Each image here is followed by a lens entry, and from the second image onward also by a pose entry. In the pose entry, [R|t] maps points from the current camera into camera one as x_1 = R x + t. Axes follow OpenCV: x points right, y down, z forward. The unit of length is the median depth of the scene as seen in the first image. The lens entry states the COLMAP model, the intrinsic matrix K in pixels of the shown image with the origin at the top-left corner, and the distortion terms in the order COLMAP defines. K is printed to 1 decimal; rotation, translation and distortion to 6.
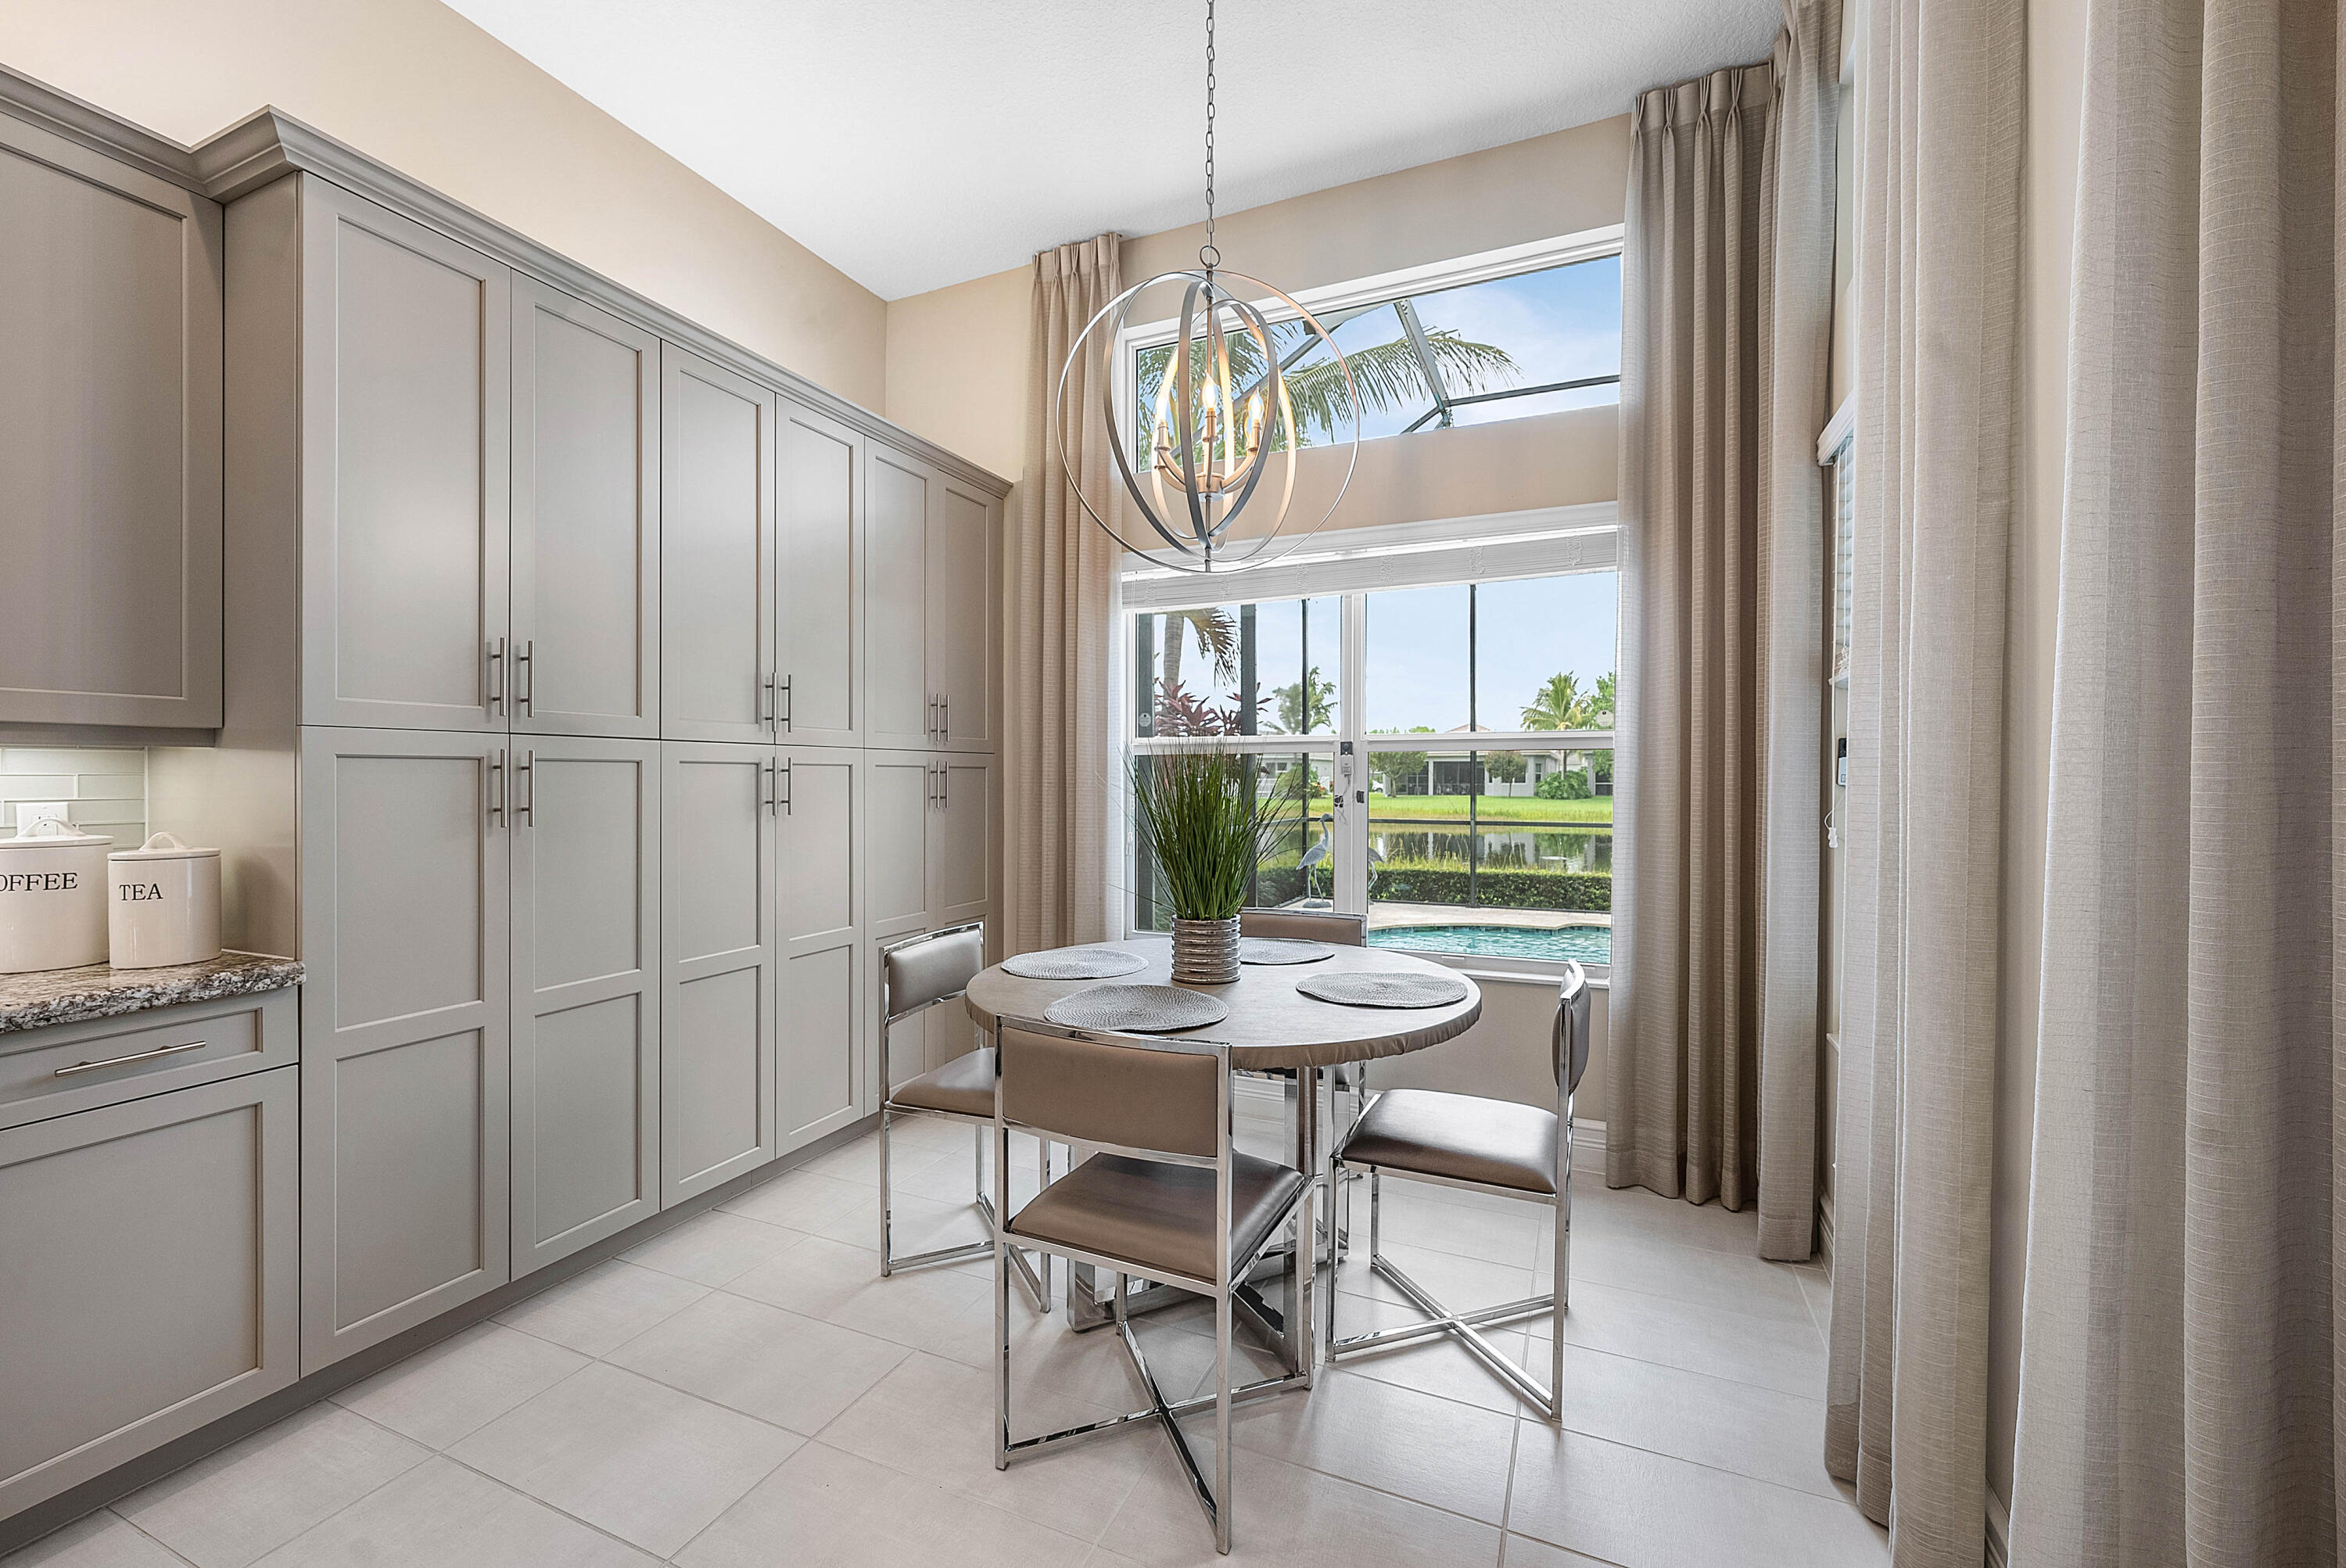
lens RADIAL K [[945.4, 0, 1166.9], [0, 945.4, 781.1], [0, 0, 1]] dist [-0.000314, -0.000050]
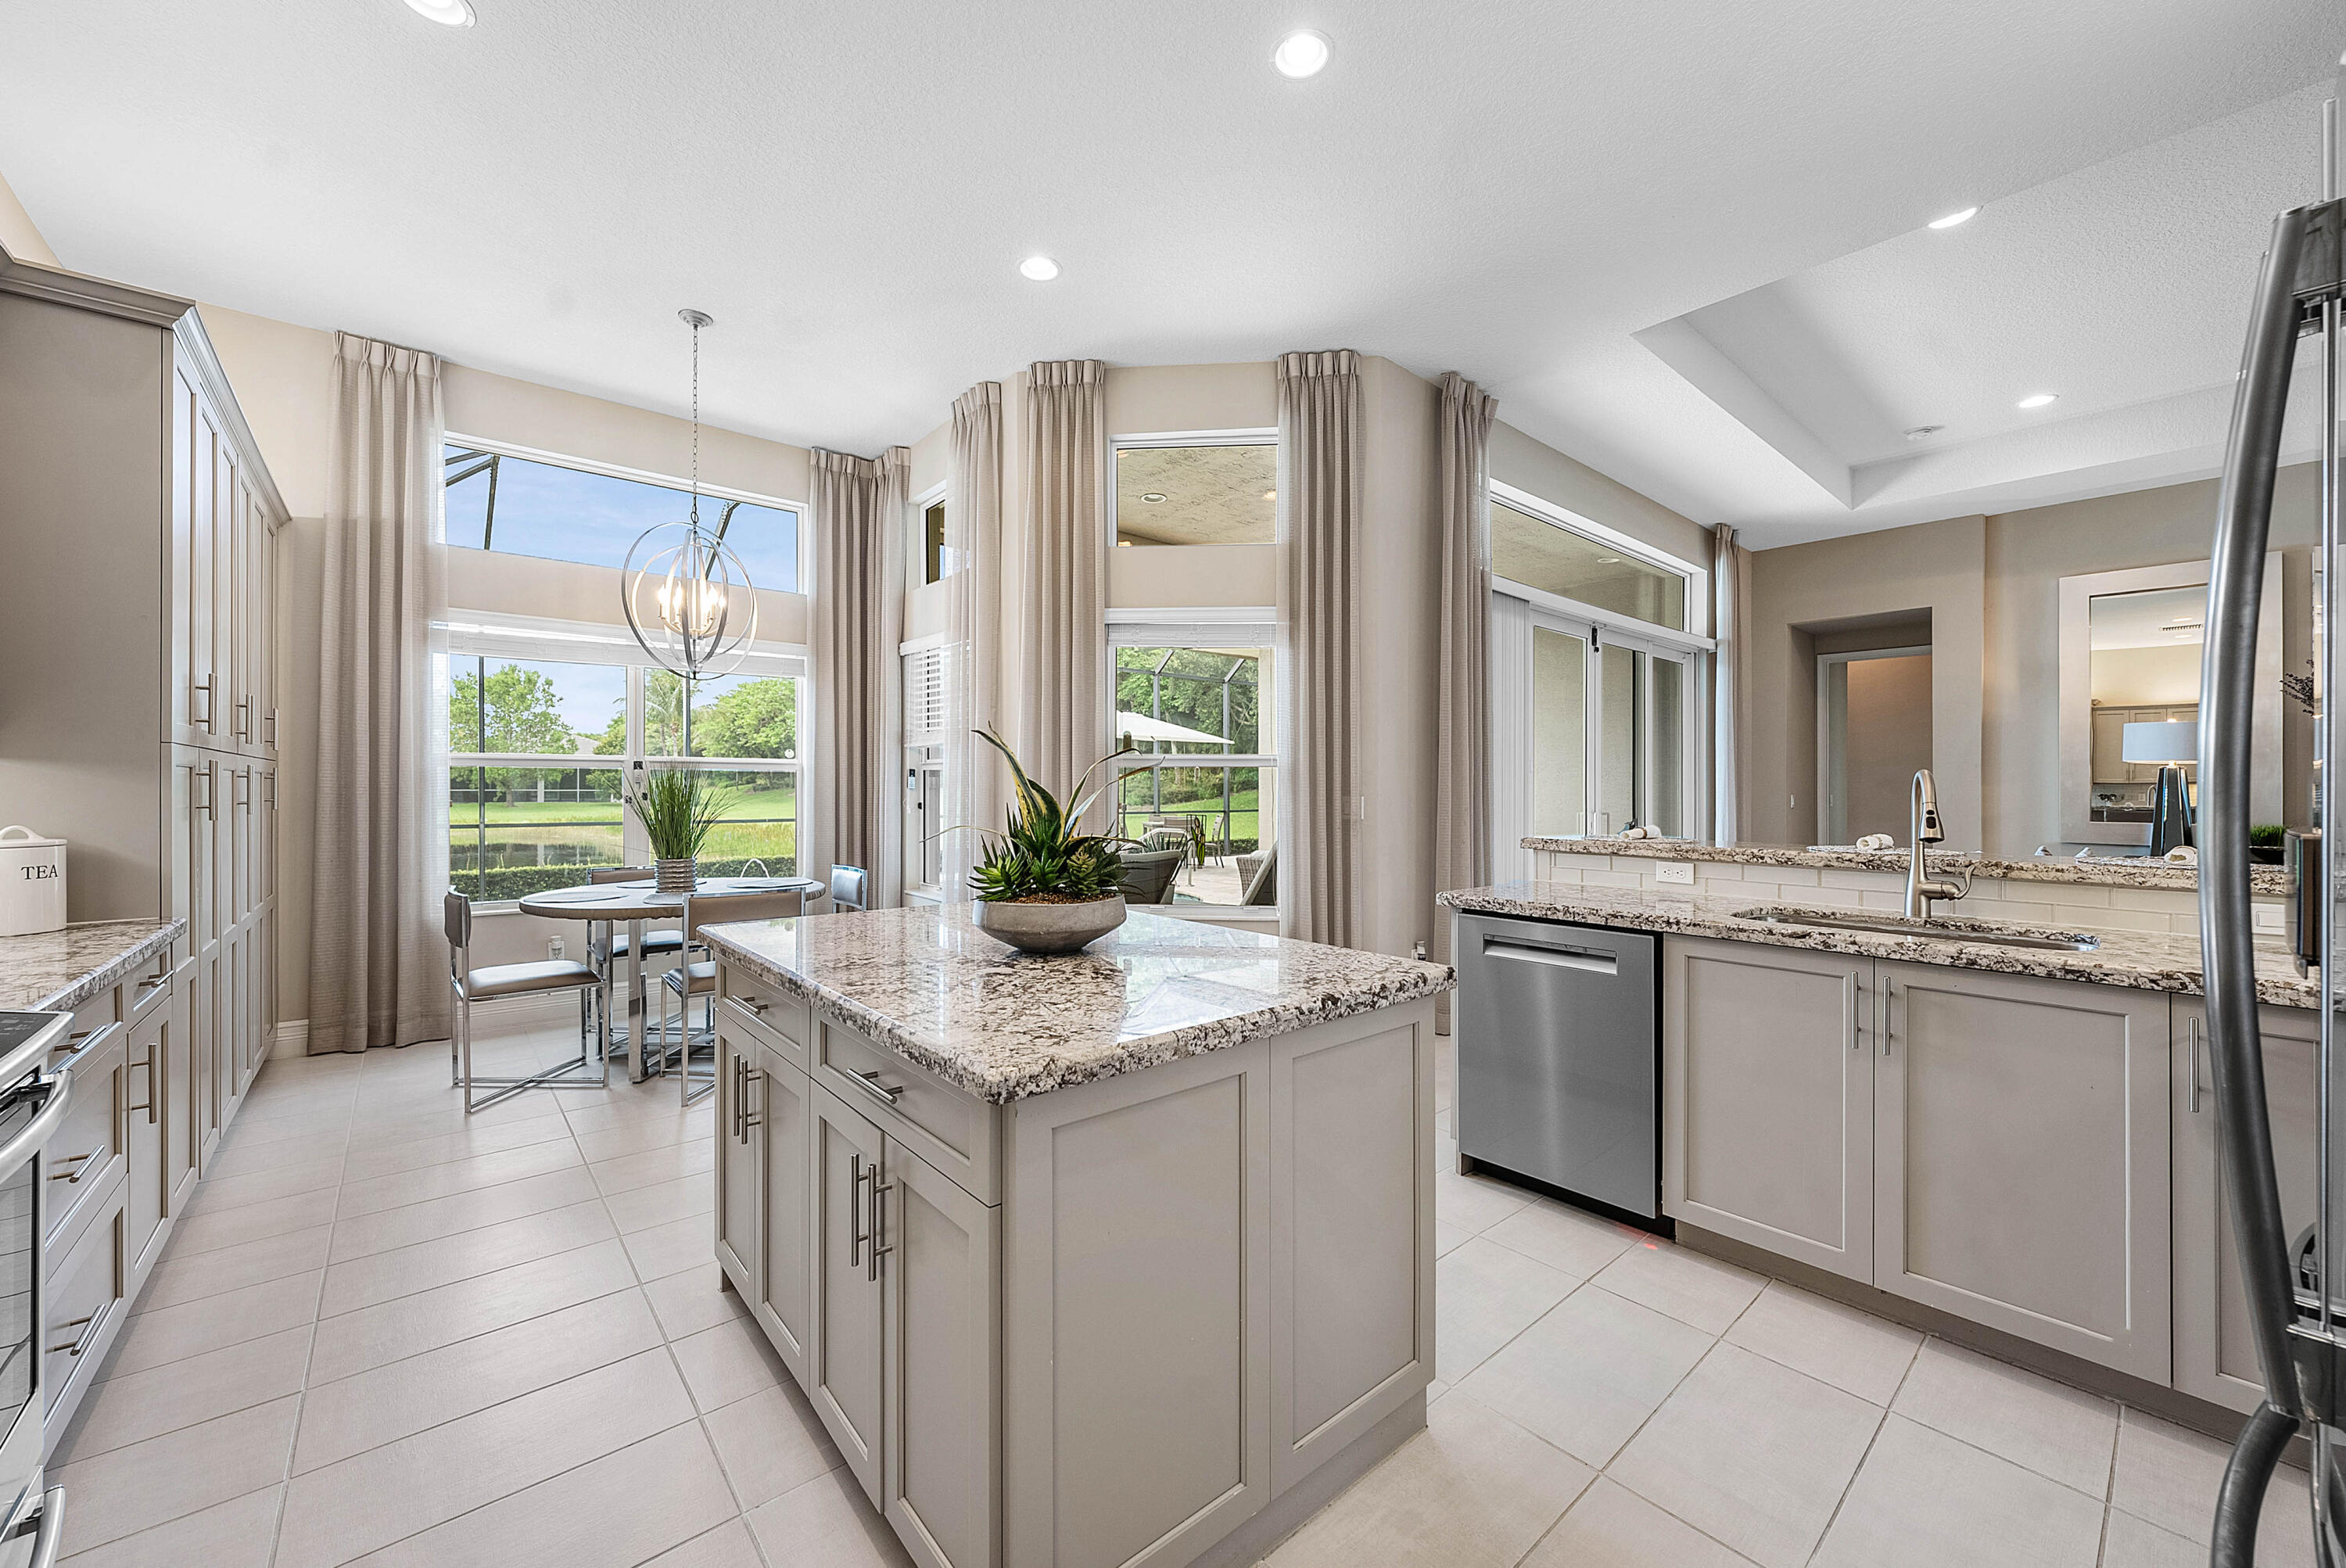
lens RADIAL K [[909.4, 0, 1173.0], [0, 909.4, 784.0], [0, 0, 1]] dist [-0.000669, -0.000055]
pose [[0.431658, 0.005055, 0.902023, -0.748341], [-0.001064, 0.999986, -0.005095, 0.002477], [-0.902037, 0.001240, 0.431658, -0.427642]]
